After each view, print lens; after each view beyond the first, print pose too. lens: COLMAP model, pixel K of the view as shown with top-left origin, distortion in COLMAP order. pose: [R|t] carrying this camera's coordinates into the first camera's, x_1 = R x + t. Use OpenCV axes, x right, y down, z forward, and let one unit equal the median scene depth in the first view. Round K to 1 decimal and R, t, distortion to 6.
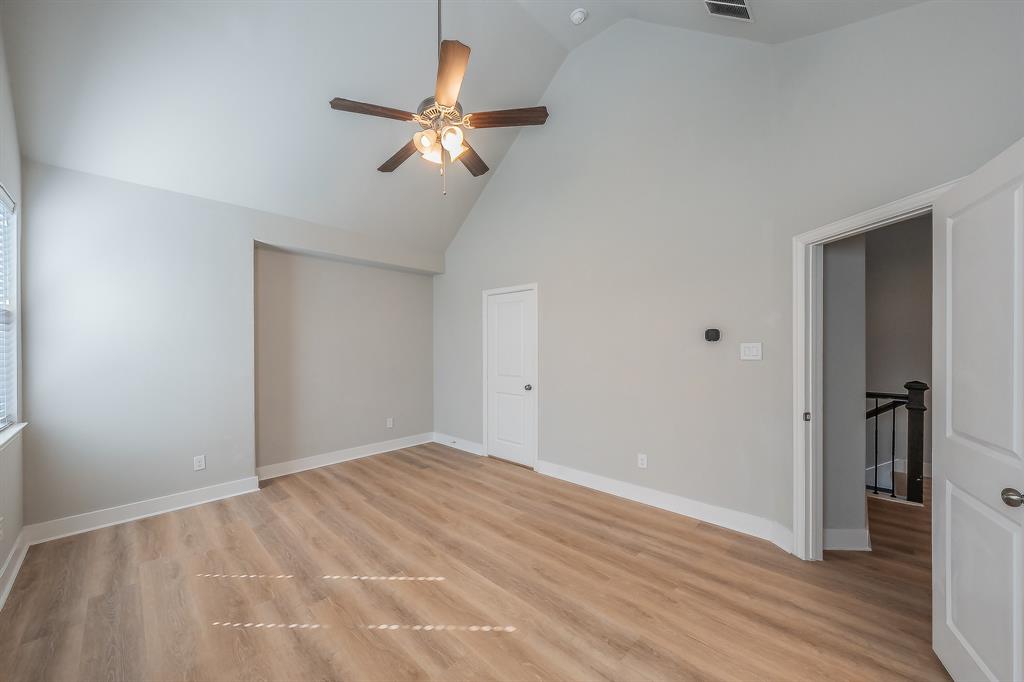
lens RADIAL K [[396.3, 0, 510.1], [0, 396.3, 346.3], [0, 0, 1]] dist [-0.000392, -0.000250]
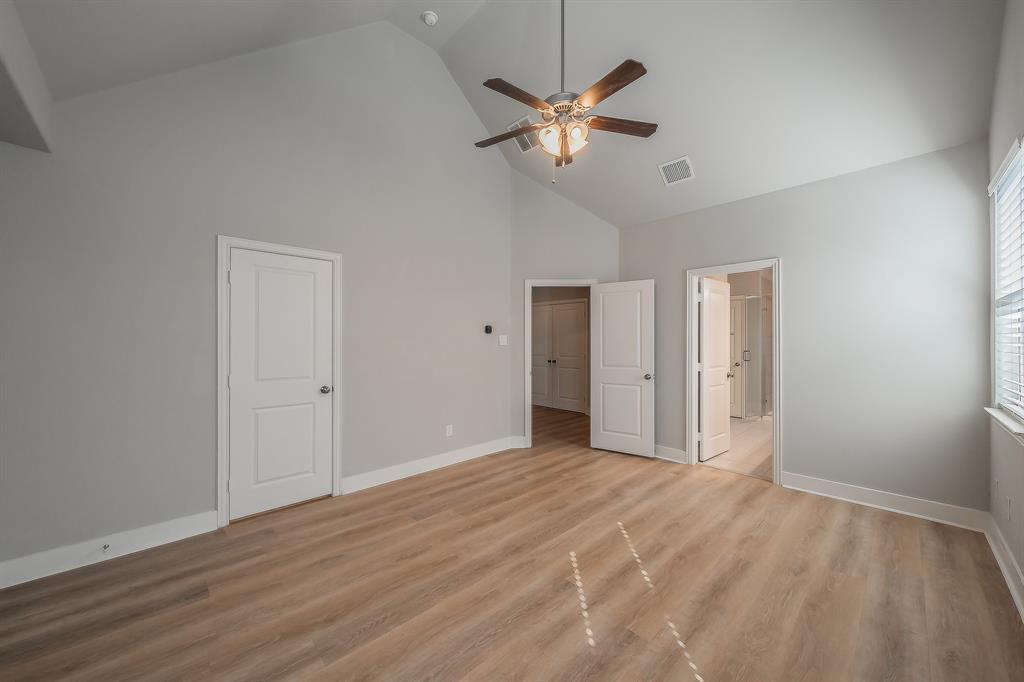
lens RADIAL K [[369.6, 0, 510.4], [0, 369.6, 339.5], [0, 0, 1]] dist [-0.000780, -0.000073]
pose [[0.025465, 0.006553, 0.999654, -0.962587], [0.001857, 0.999976, -0.006602, 0.020502], [-0.999674, 0.002024, 0.025452, 0.942829]]
